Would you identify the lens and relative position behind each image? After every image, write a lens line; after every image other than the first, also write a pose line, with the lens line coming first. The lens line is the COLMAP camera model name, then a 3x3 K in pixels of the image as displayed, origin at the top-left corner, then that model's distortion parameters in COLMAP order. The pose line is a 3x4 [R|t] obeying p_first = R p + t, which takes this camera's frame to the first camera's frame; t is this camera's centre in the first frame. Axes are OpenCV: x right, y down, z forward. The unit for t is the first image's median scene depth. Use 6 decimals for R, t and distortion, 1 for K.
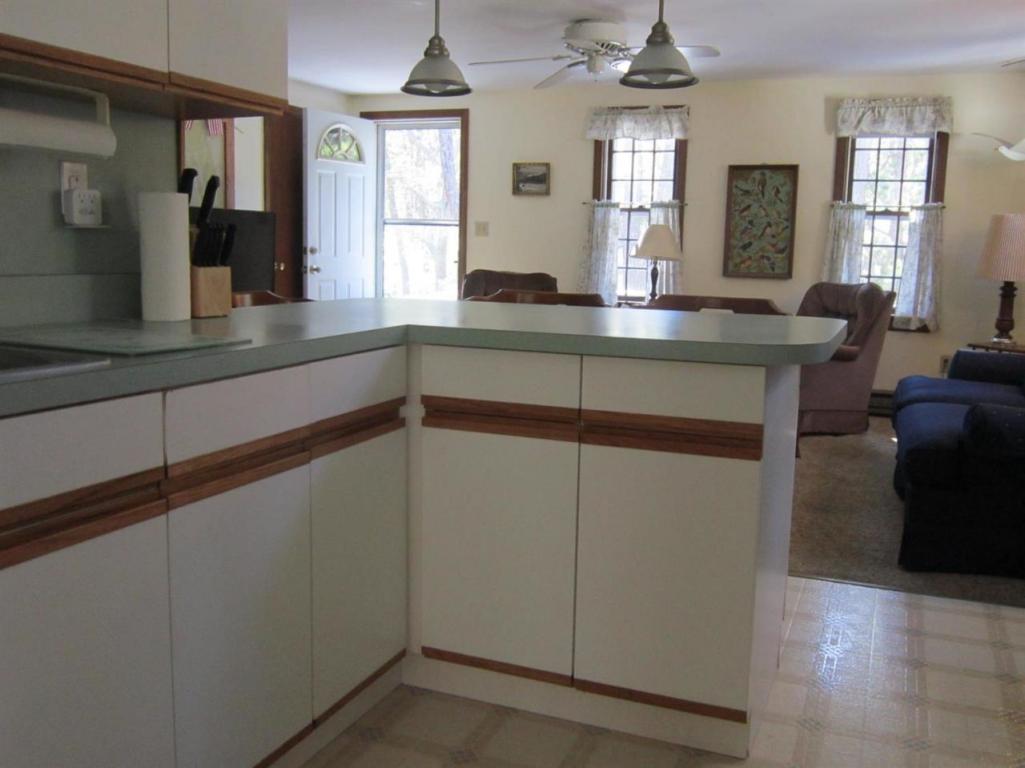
lens RADIAL K [[960.0, 0, 512.0], [0, 960.0, 381.3], [0, 0, 1]] dist [-0.020368, 0.000000]
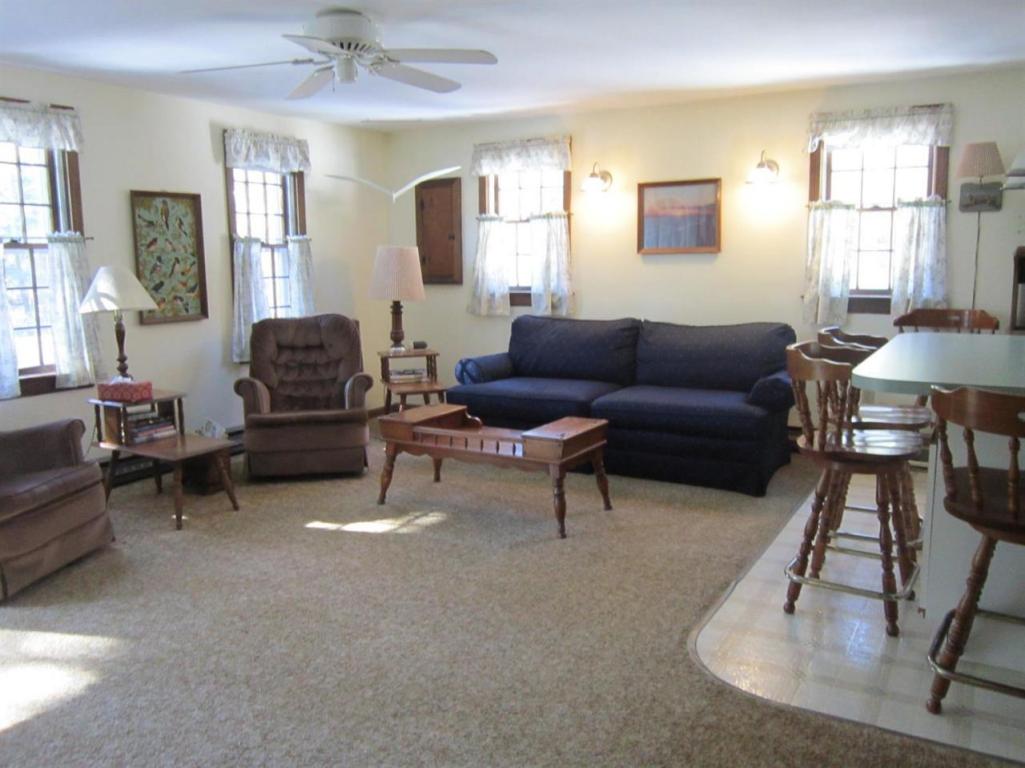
lens RADIAL K [[845.4, 0, 513.7], [0, 845.4, 384.4], [0, 0, 1]] dist [-0.040665, 0.013411]
pose [[0.124266, -0.177246, 0.976290, -0.462601], [0.157716, 0.974936, 0.156926, -0.125018], [-0.979634, 0.134476, 0.149106, 0.598732]]
